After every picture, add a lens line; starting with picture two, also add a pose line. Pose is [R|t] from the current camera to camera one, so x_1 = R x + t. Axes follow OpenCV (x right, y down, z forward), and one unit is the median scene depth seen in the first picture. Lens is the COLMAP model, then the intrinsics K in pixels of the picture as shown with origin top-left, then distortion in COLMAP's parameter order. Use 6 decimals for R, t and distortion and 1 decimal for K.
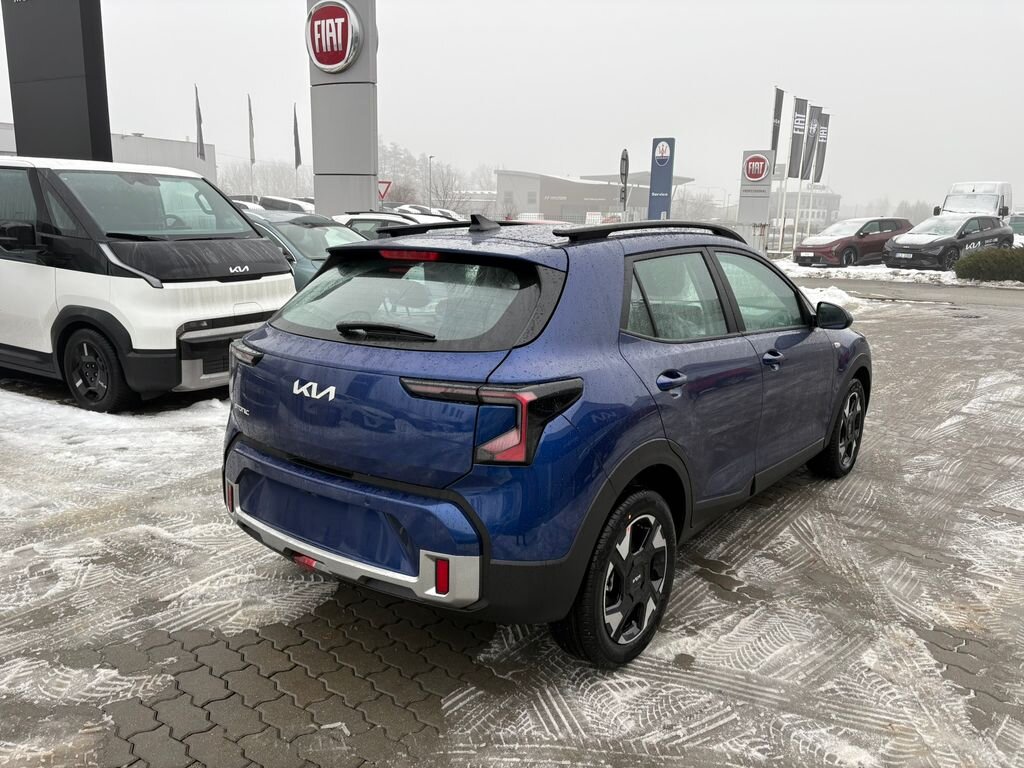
lens RADIAL K [[777.4, 0, 512.0], [0, 777.4, 384.0], [0, 0, 1]] dist [0.021554, 0.002172]
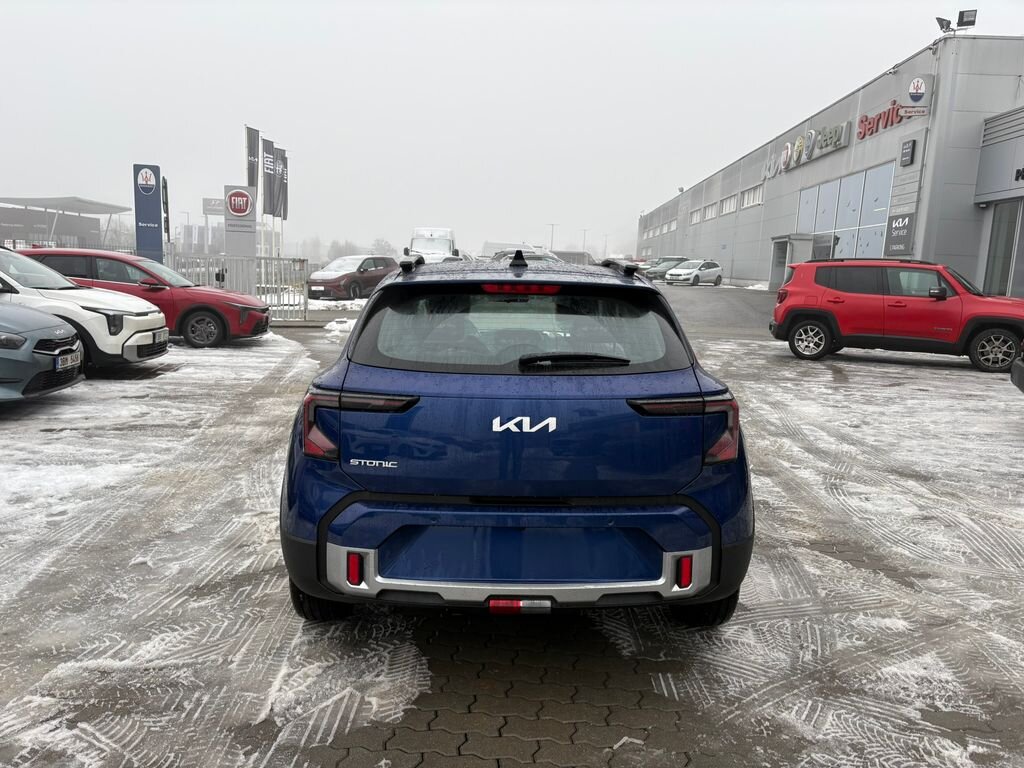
lens RADIAL K [[770.1, 0, 512.0], [0, 770.1, 384.0], [0, 0, 1]] dist [0.059525, -0.059731]
pose [[0.774244, -0.085893, 0.627032, -0.629198], [0.112344, 0.993666, -0.002603, -0.030357], [-0.622837, 0.072458, 0.778989, 0.174337]]
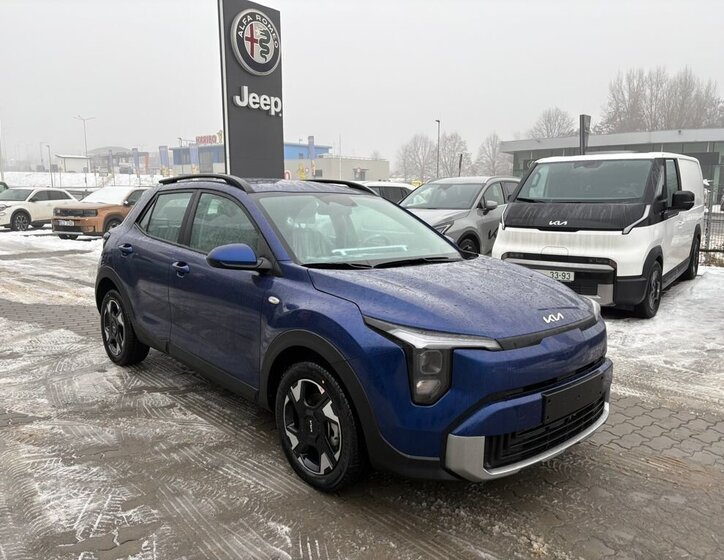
lens RADIAL K [[562.9, 0, 362.0], [0, 562.9, 280.0], [0, 0, 1]] dist [0.037735, -0.010247]
pose [[-0.166542, 0.132780, -0.977053, 1.262429], [-0.215870, 0.961944, 0.167523, -0.249514], [0.962114, 0.238816, -0.131541, 1.436607]]
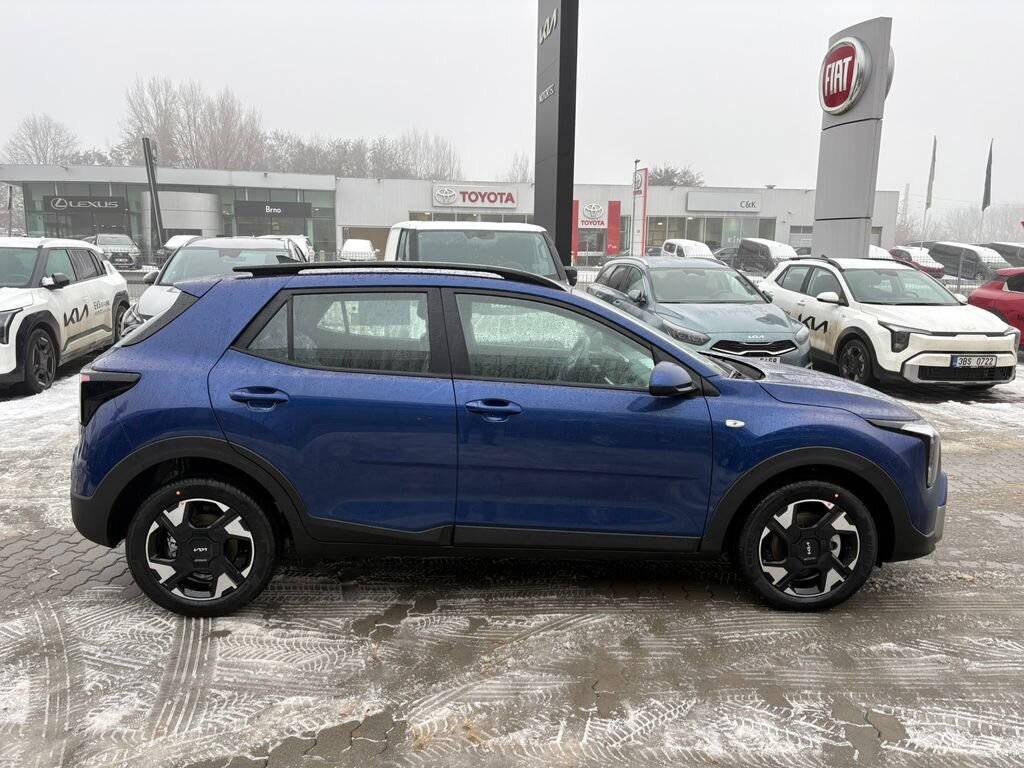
lens RADIAL K [[770.1, 0, 512.0], [0, 770.1, 384.0], [0, 0, 1]] dist [0.059525, -0.059731]
pose [[0.648267, 0.119273, -0.752013, 1.027264], [-0.162843, 0.986521, 0.016090, -0.079470], [0.743795, 0.112030, 0.658952, 0.401332]]
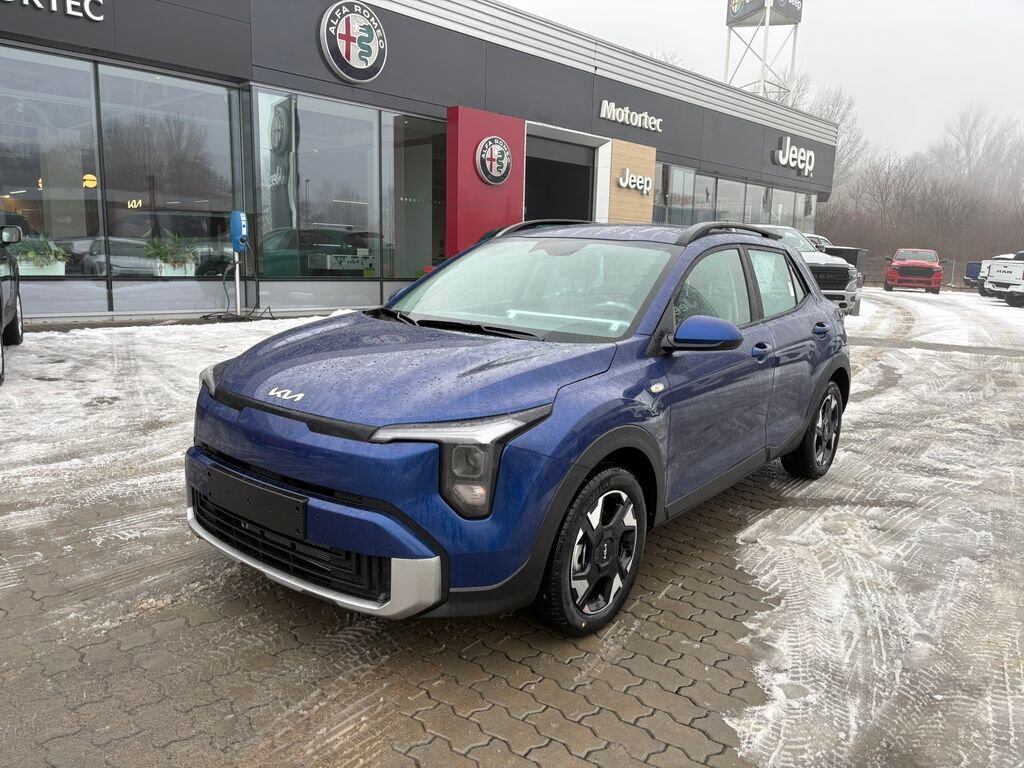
lens RADIAL K [[770.9, 0, 503.9], [0, 770.9, 384.3], [0, 0, 1]] dist [0.045118, -0.043116]
pose [[-0.998811, -0.048746, 0.000239, 0.299481], [-0.045099, 0.925919, 0.375021, -0.425784], [-0.018502, 0.374564, -0.927016, 2.264357]]
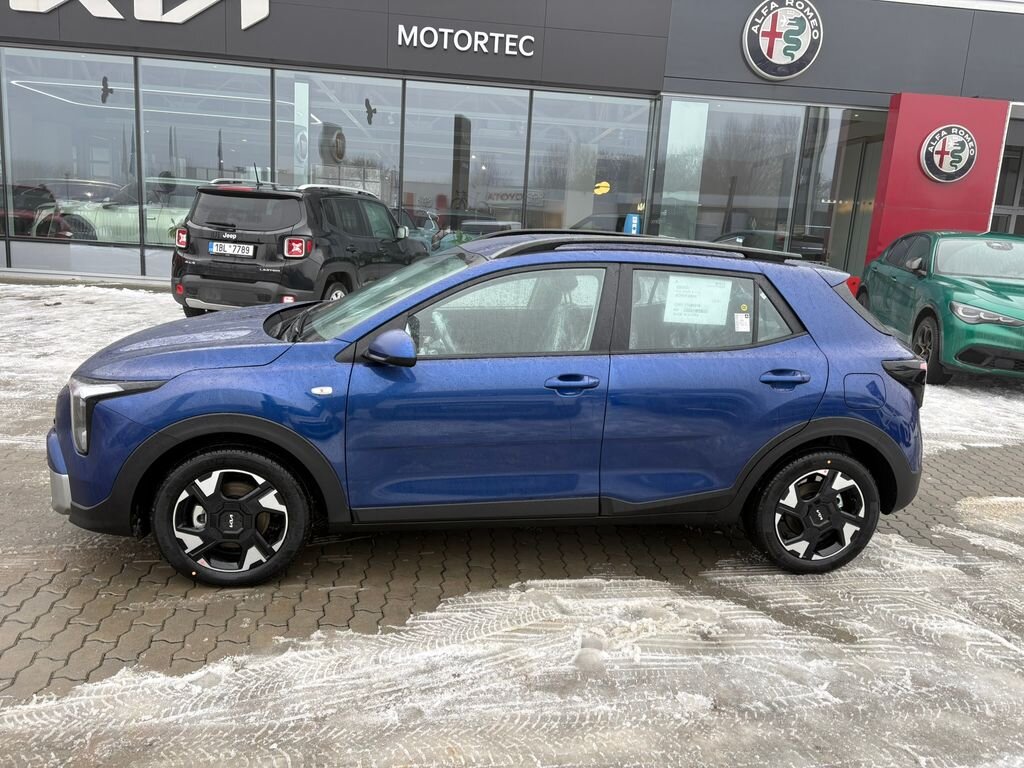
lens RADIAL K [[770.1, 0, 512.0], [0, 770.1, 384.0], [0, 0, 1]] dist [0.059525, -0.059731]
pose [[-0.734110, -0.198329, 0.649421, -0.587513], [0.071310, 0.928589, 0.364195, -0.430293], [-0.675276, 0.313669, -0.667544, 1.934099]]
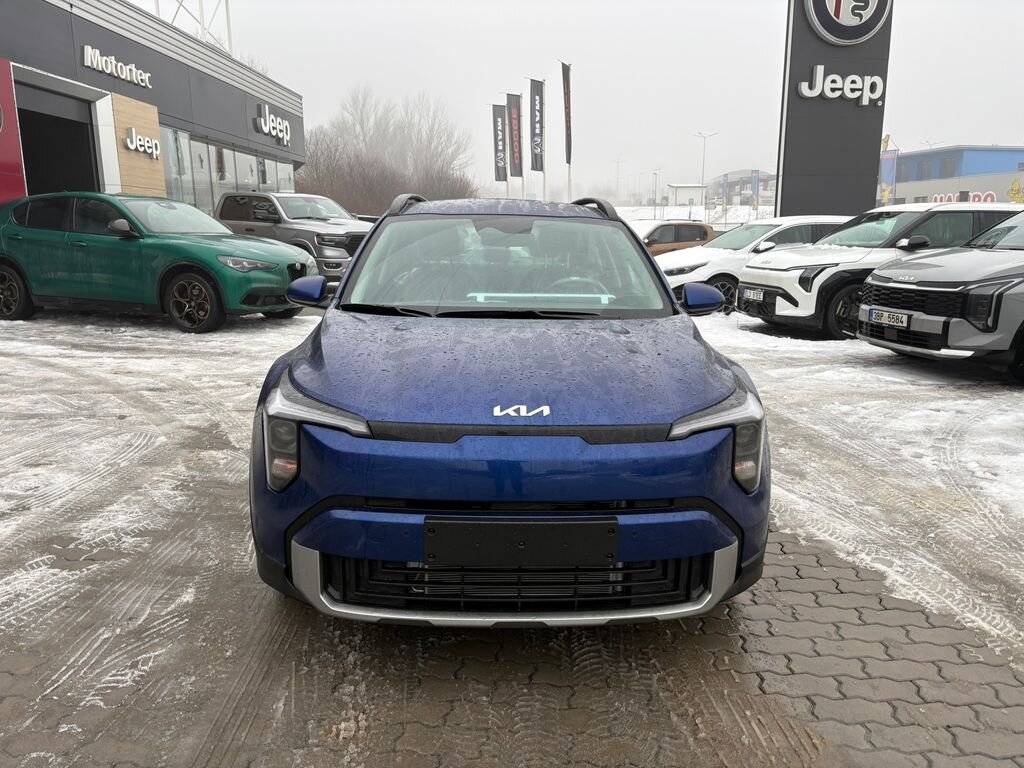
lens RADIAL K [[770.1, 0, 512.0], [0, 770.1, 384.0], [0, 0, 1]] dist [0.059525, -0.059731]
pose [[-0.760819, 0.108470, -0.639835, 0.904425], [-0.152856, 0.928241, 0.339122, -0.360356], [0.630706, 0.355812, -0.689643, 2.004264]]
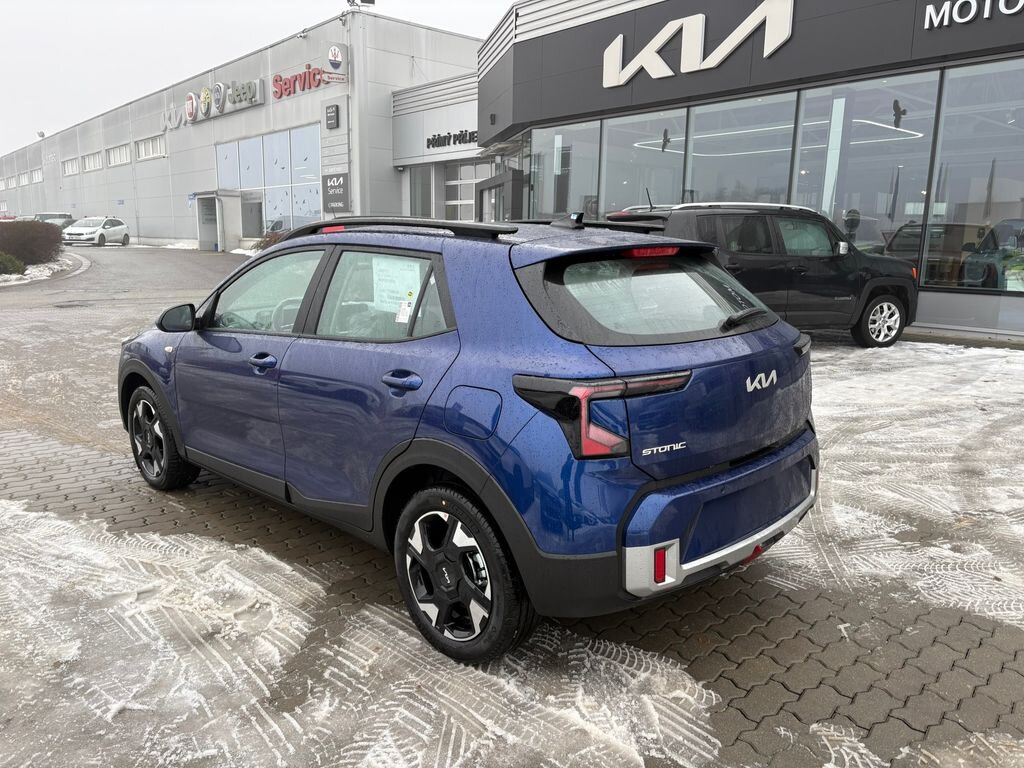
lens RADIAL K [[770.1, 0, 512.0], [0, 770.1, 384.0], [0, 0, 1]] dist [0.059525, -0.059731]
pose [[0.115947, -0.201478, 0.972606, -0.934983], [0.202257, 0.963483, 0.175476, -0.170149], [-0.972444, 0.176371, 0.152463, 0.838031]]
